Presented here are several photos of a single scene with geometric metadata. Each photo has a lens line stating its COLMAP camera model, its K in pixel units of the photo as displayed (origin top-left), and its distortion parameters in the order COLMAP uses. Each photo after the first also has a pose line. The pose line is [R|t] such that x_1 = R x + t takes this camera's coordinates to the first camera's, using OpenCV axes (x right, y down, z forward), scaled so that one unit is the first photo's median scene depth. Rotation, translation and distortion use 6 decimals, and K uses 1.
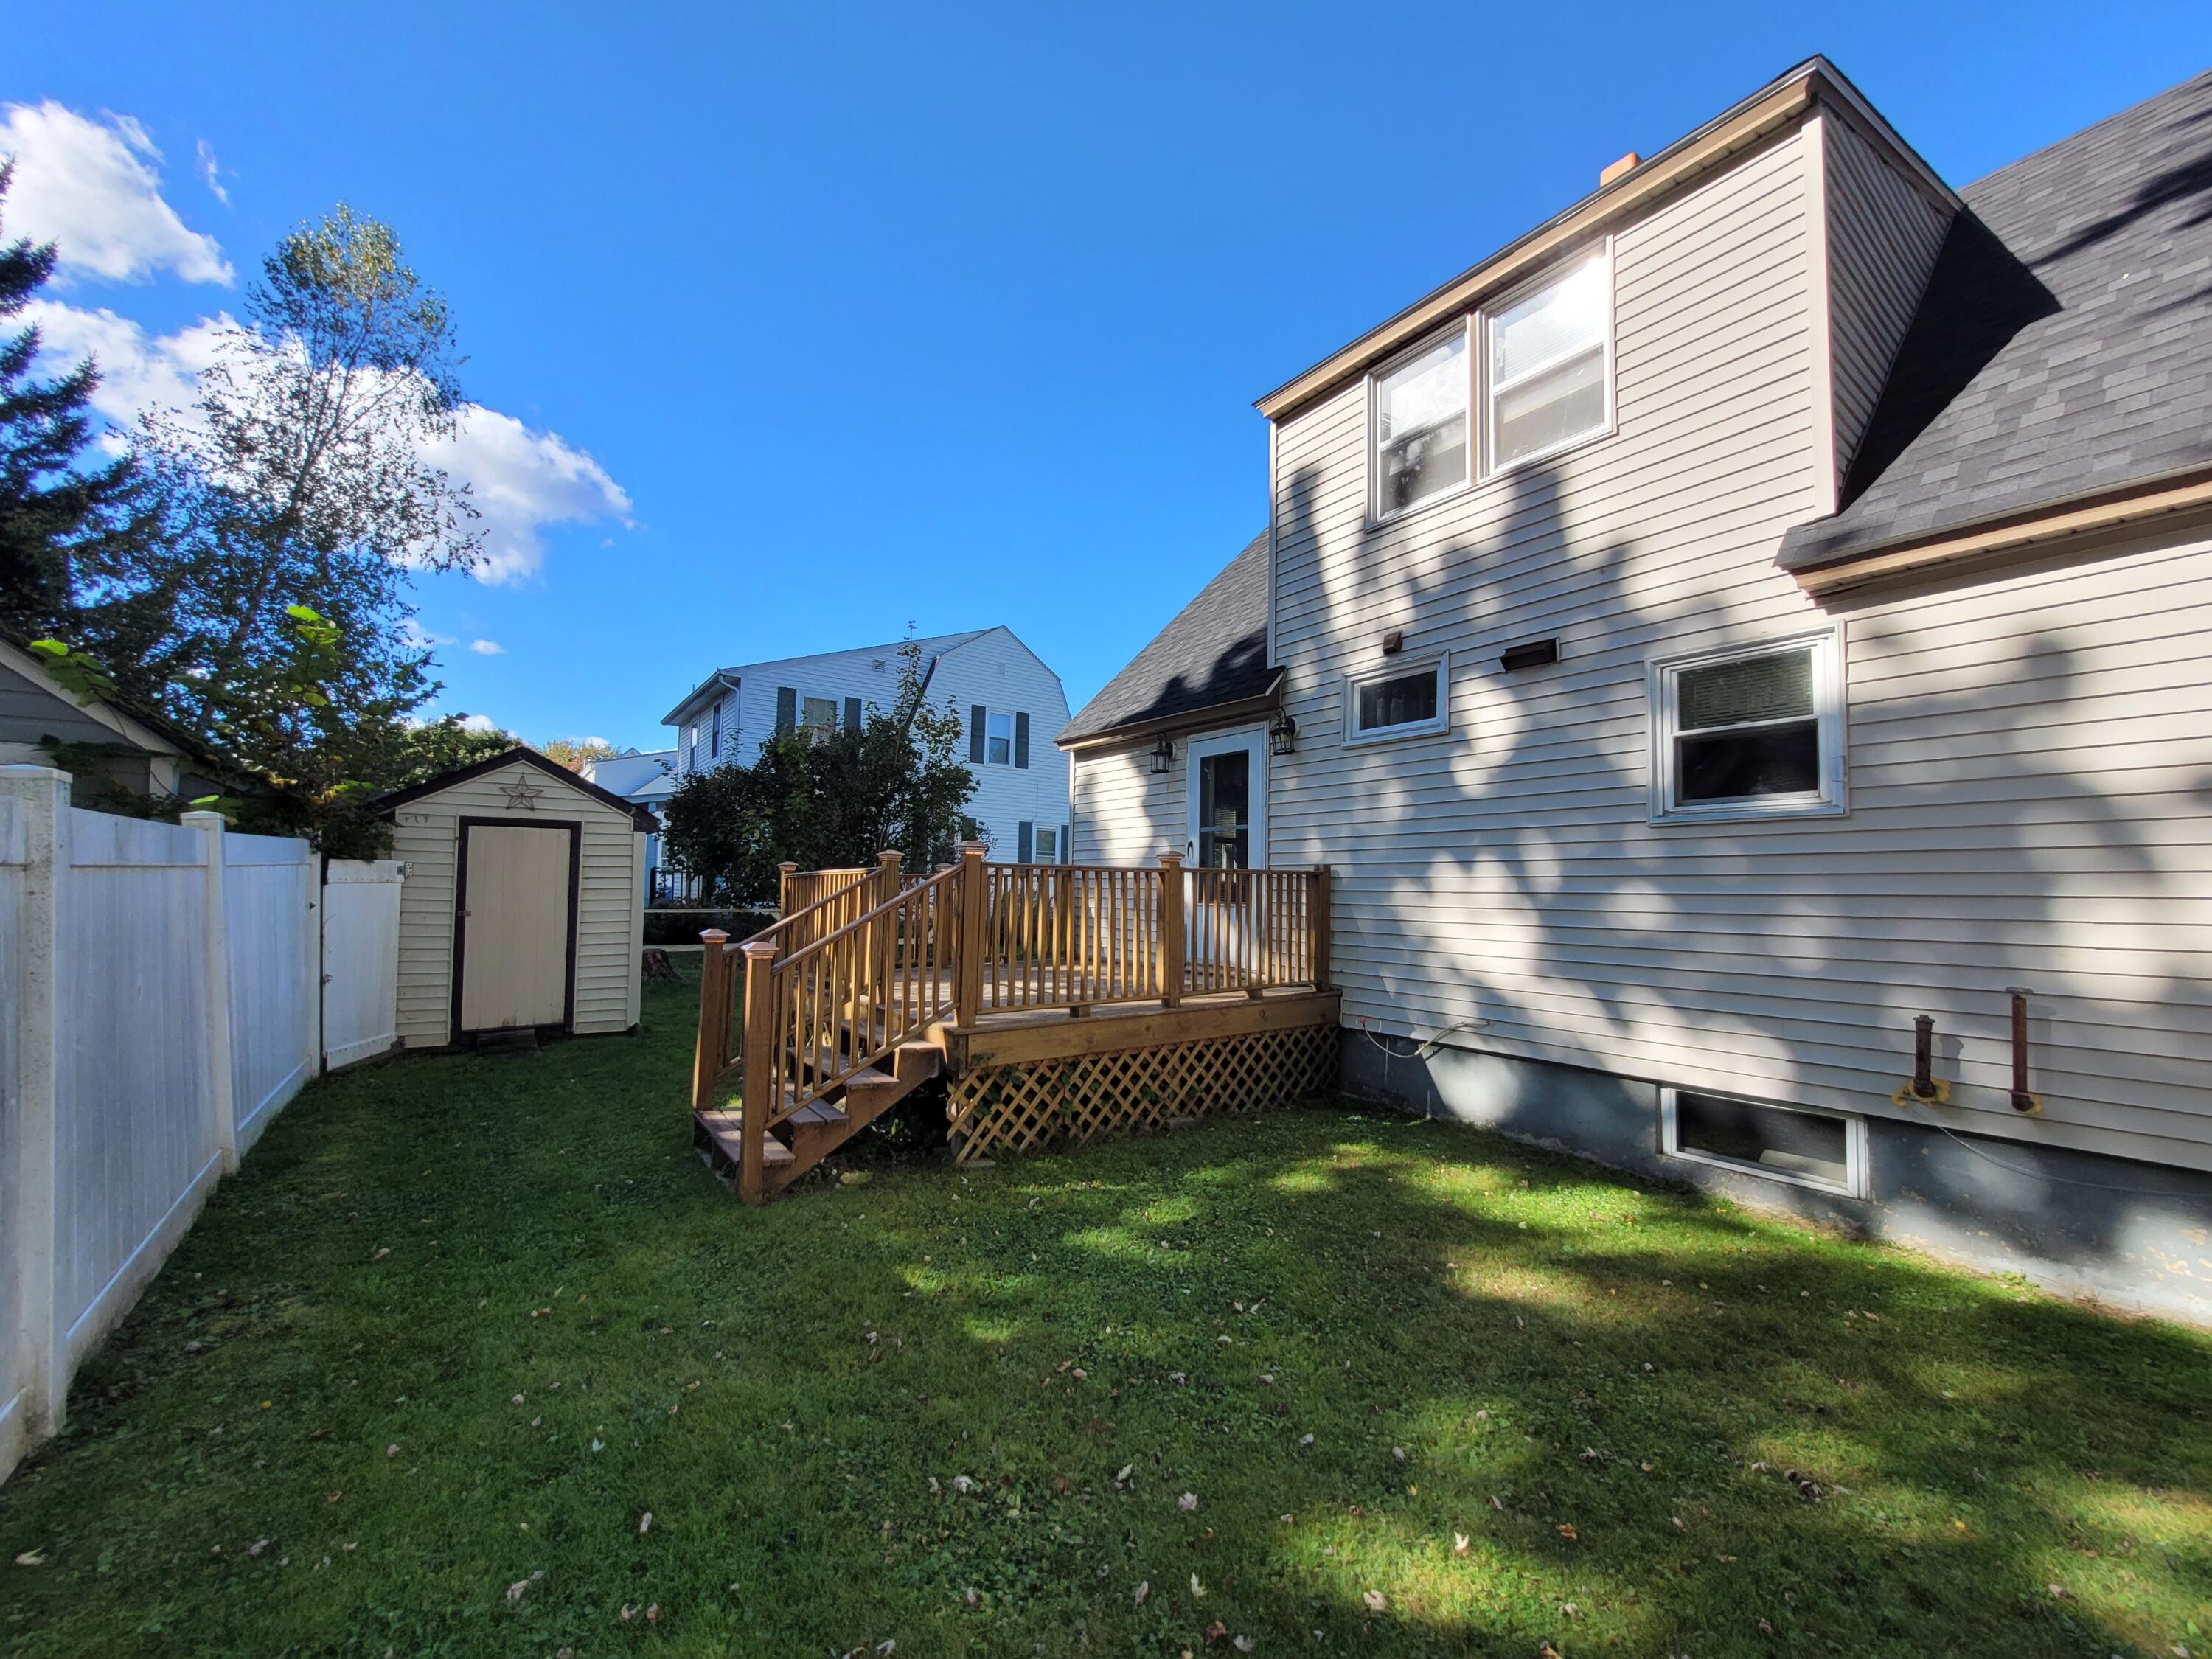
lens RADIAL K [[866.8, 0, 1114.7], [0, 866.8, 844.0], [0, 0, 1]] dist [-0.002954, 0.002769]
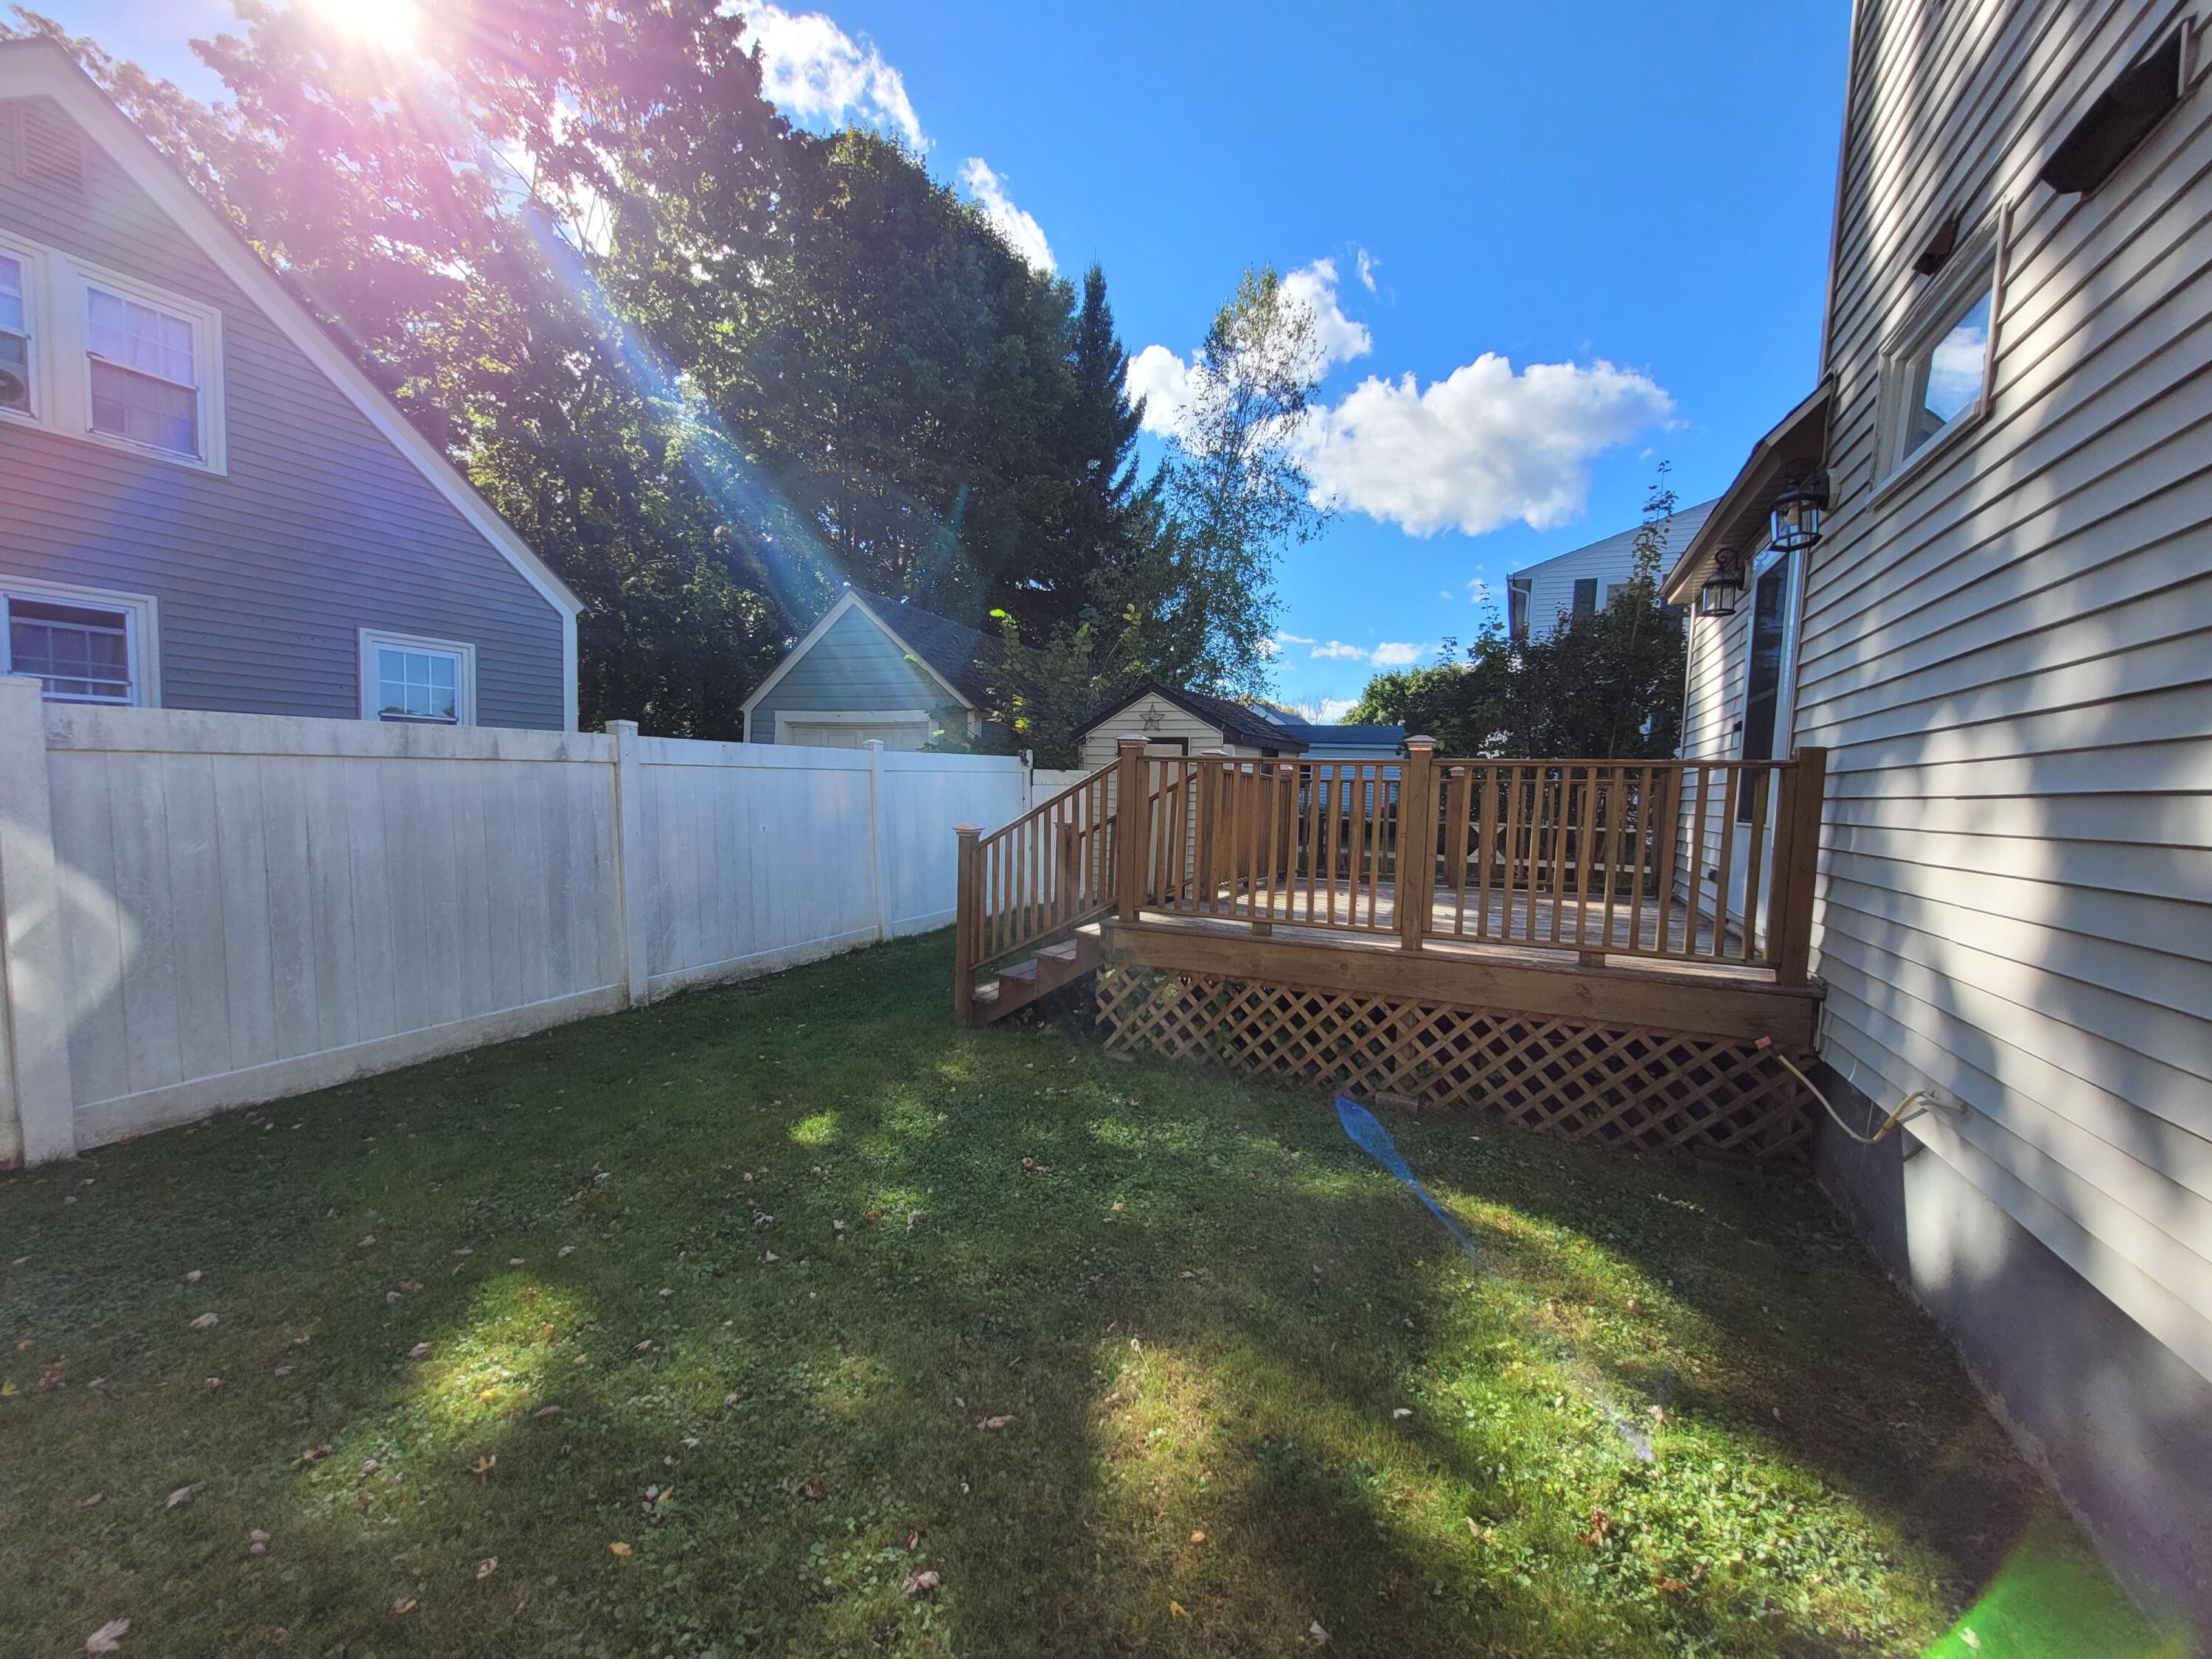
lens RADIAL K [[853.5, 0, 1121.3], [0, 853.5, 857.3], [0, 0, 1]] dist [-0.000225, -0.001361]
pose [[0.478178, 0.071970, -0.875309, 0.623438], [0.020200, 0.995472, 0.092885, 0.043554], [0.878030, -0.062097, 0.474559, 0.488898]]
